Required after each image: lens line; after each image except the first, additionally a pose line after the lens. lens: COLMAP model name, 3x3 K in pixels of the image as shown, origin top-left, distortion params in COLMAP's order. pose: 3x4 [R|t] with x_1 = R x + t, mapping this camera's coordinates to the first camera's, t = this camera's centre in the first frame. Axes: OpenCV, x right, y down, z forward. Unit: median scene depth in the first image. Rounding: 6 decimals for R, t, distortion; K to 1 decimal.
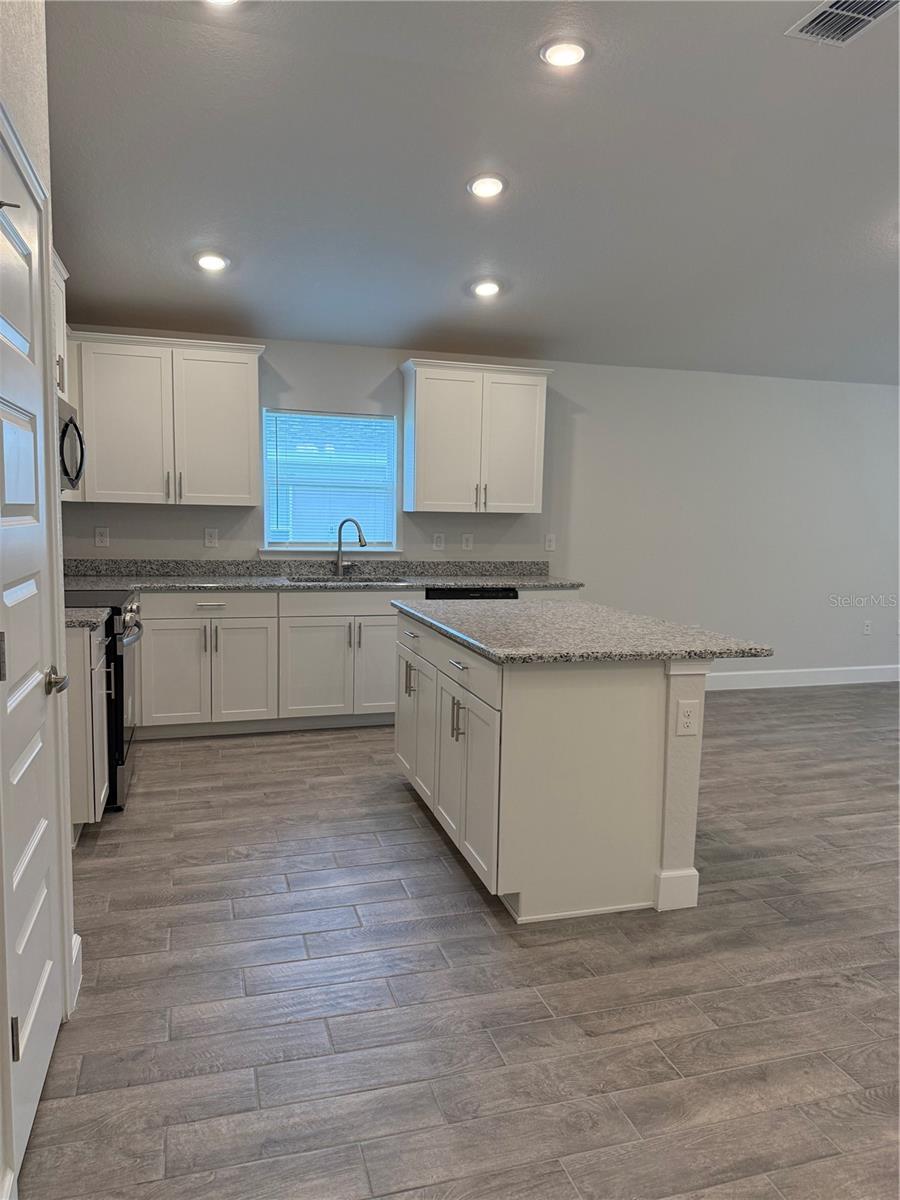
lens RADIAL K [[845.0, 0, 450.0], [0, 845.0, 600.0], [0, 0, 1]] dist [-0.003866, -0.002914]
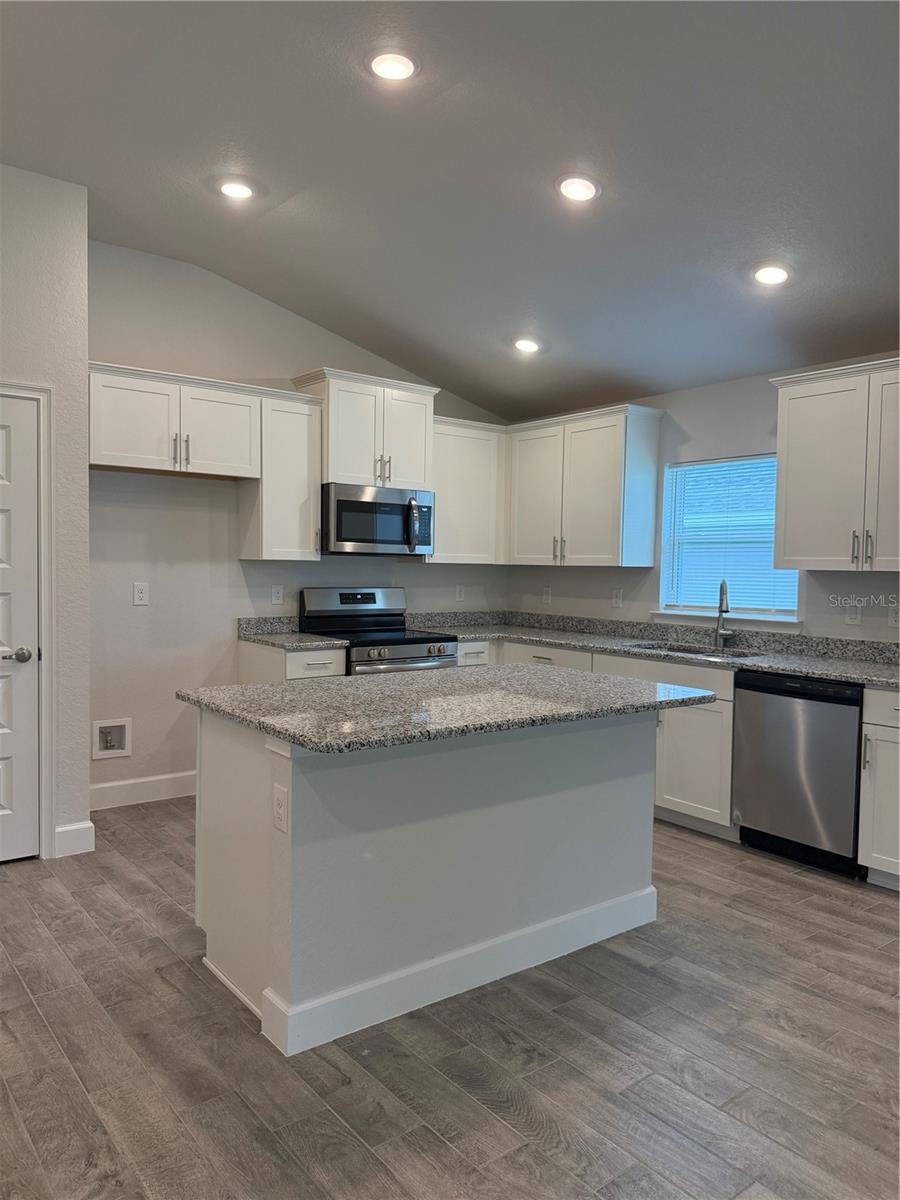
lens RADIAL K [[837.3, 0, 442.8], [0, 837.3, 604.1], [0, 0, 1]] dist [0.119078, -0.132002]
pose [[0.358299, 0.027976, -0.933188, 0.612219], [-0.106255, 0.994278, -0.010990, -0.034608], [0.927541, 0.103093, 0.359221, 0.459391]]
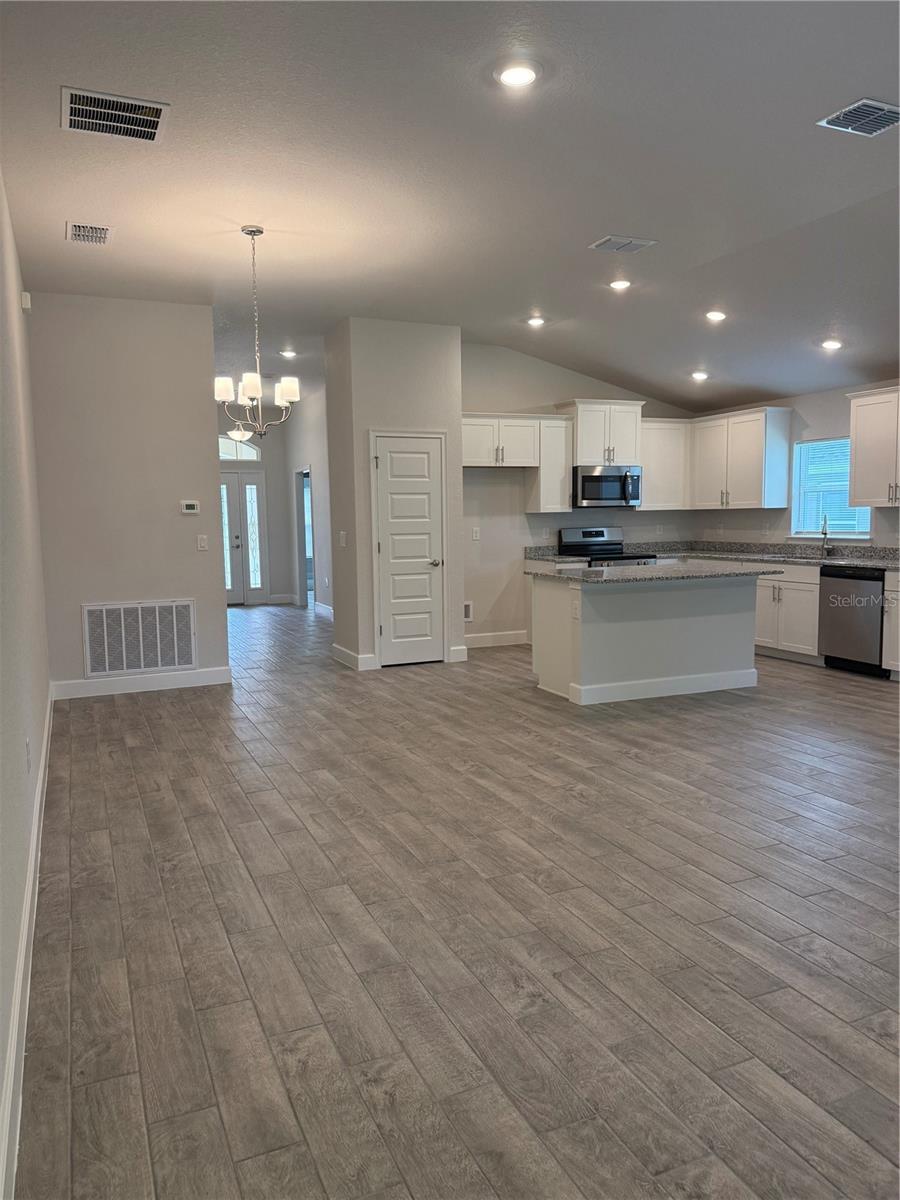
lens RADIAL K [[837.3, 0, 442.8], [0, 837.3, 604.1], [0, 0, 1]] dist [0.119078, -0.132002]
pose [[0.117971, 0.082170, -0.989611, 1.269815], [-0.085181, 0.993735, 0.072358, 0.001779], [0.989357, 0.075760, 0.124231, 0.230851]]
